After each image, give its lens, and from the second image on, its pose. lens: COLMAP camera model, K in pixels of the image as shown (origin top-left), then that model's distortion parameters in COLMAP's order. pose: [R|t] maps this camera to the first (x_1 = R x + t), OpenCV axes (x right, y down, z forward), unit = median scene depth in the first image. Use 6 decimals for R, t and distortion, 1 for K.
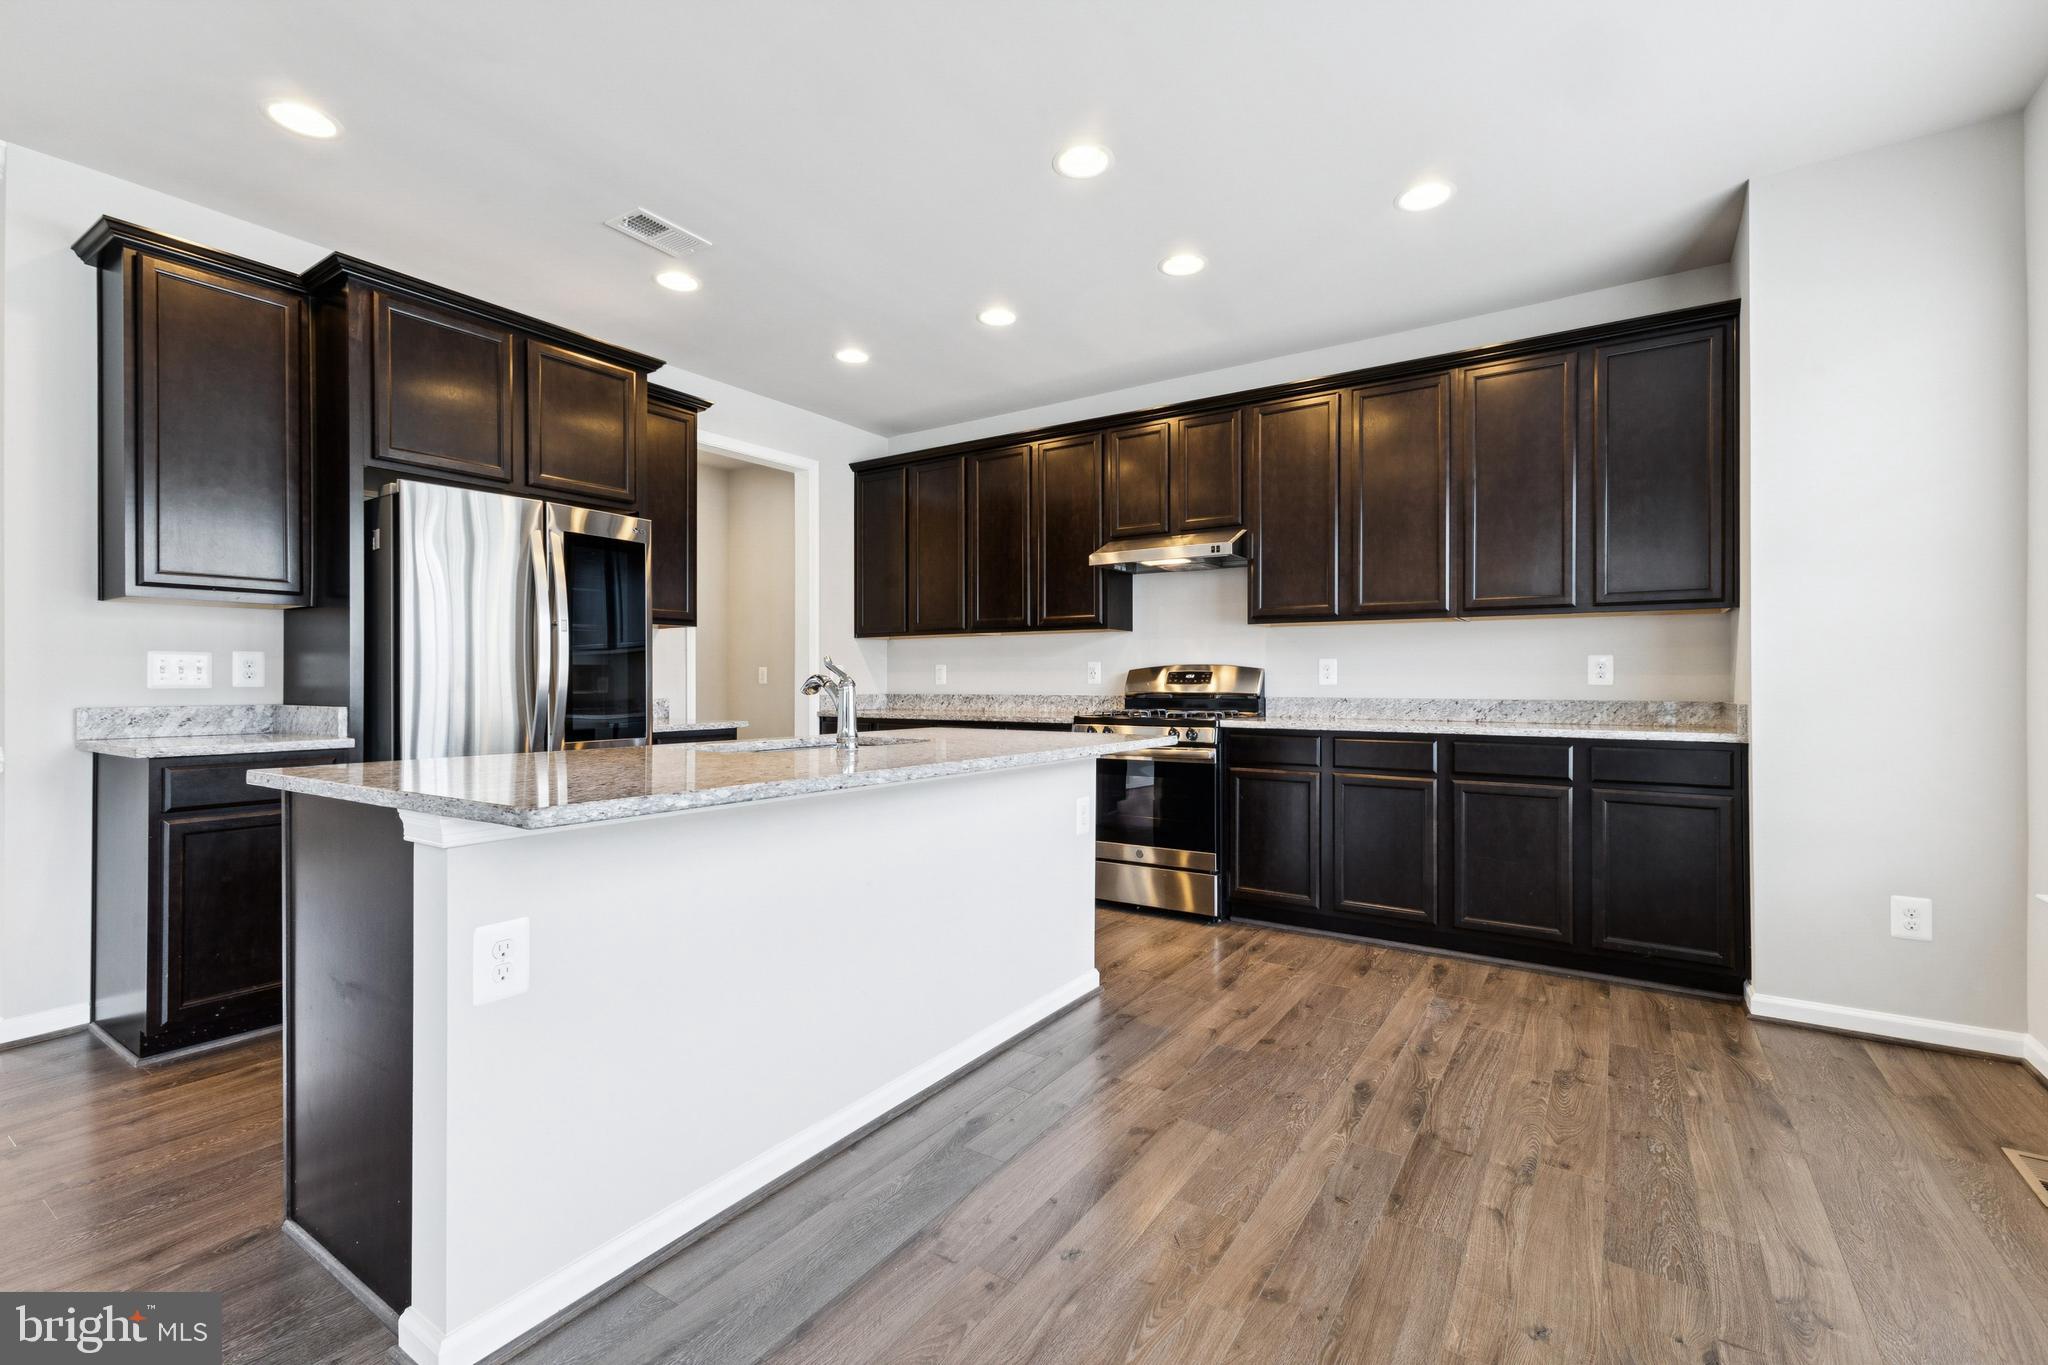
lens RADIAL K [[890.9, 0, 1042.3], [0, 890.9, 682.3], [0, 0, 1]] dist [0.018081, -0.004257]
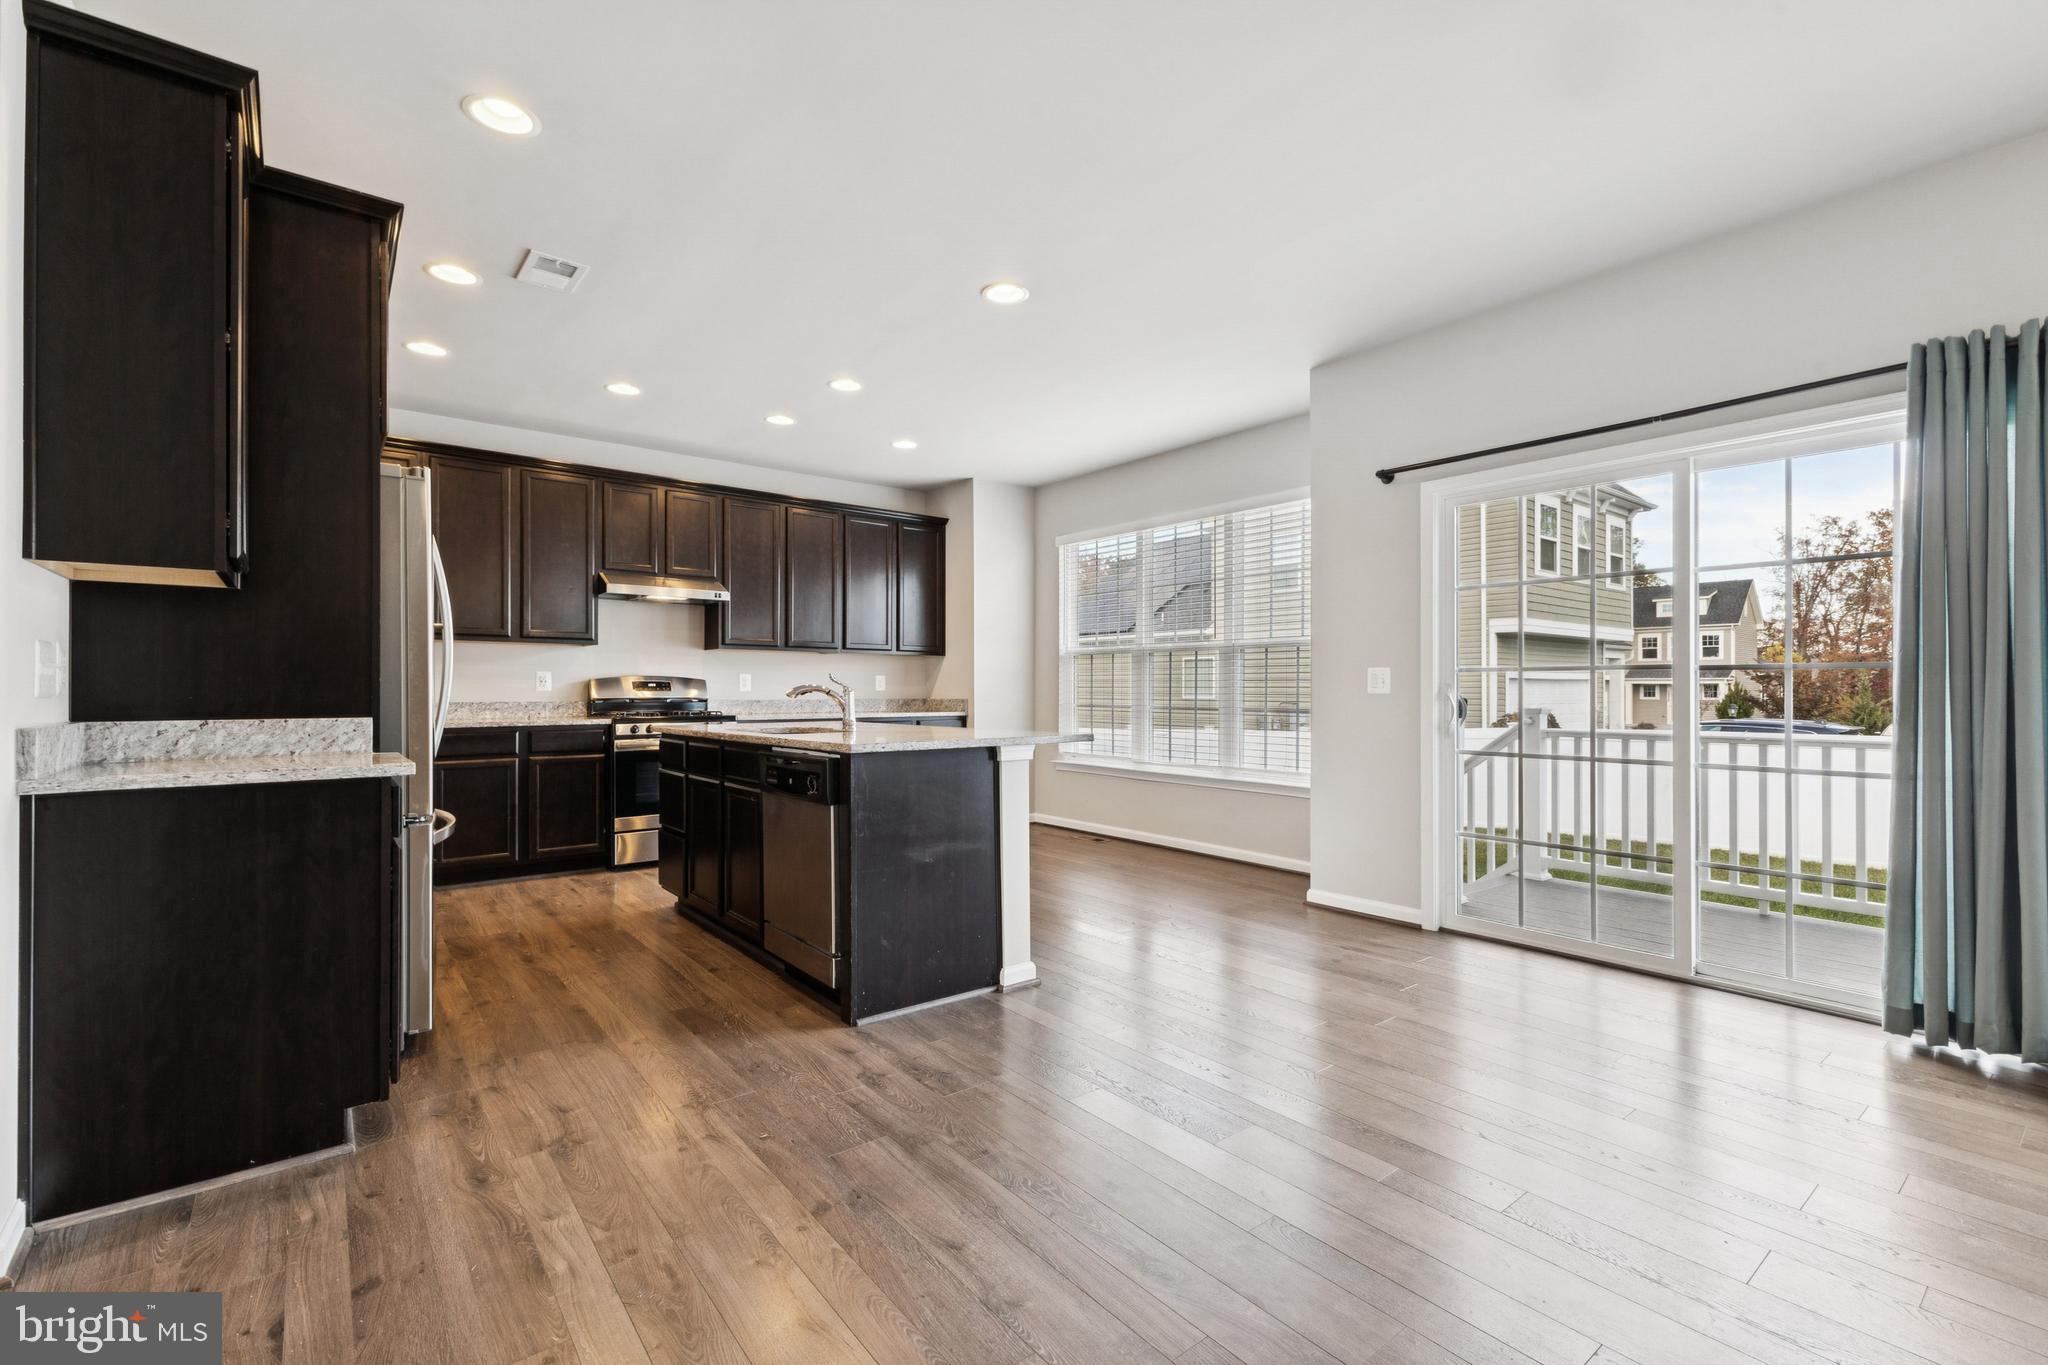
lens RADIAL K [[890.9, 0, 1023.7], [0, 890.9, 684.0], [0, 0, 1]] dist [0.018081, -0.004257]
pose [[0.341295, -0.000170, 0.939956, -0.853685], [-0.002396, 0.999997, 0.001051, -0.010751], [-0.939953, -0.002611, 0.341294, 0.059205]]
